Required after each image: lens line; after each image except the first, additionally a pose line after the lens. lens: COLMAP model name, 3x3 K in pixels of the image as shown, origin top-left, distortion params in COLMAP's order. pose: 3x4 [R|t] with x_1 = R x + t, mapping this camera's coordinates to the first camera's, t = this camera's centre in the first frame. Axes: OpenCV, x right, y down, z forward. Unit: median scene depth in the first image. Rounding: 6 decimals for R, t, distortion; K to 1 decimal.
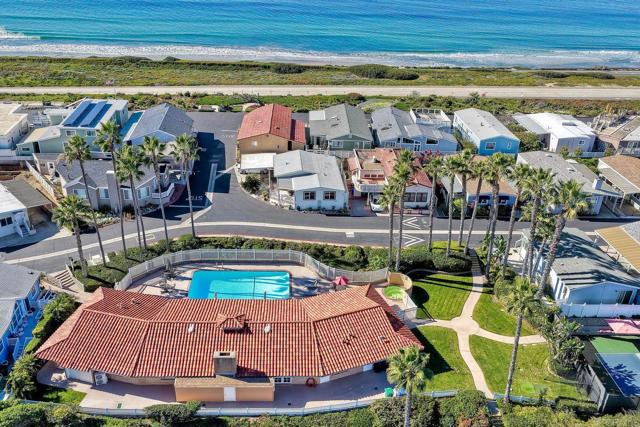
lens RADIAL K [[545.9, 0, 320.0], [0, 545.9, 213.5], [0, 0, 1]] dist [-0.002357, 0.004990]
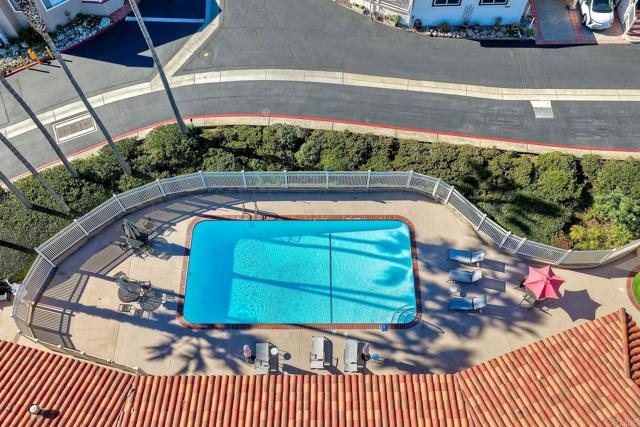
lens RADIAL K [[545.9, 0, 320.0], [0, 545.9, 213.5], [0, 0, 1]] dist [-0.002357, 0.004990]
pose [[0.998349, 0.028095, -0.050102, -0.103504], [0.003697, 0.838991, 0.544133, -0.135960], [0.057323, -0.543420, 0.837502, 0.622120]]
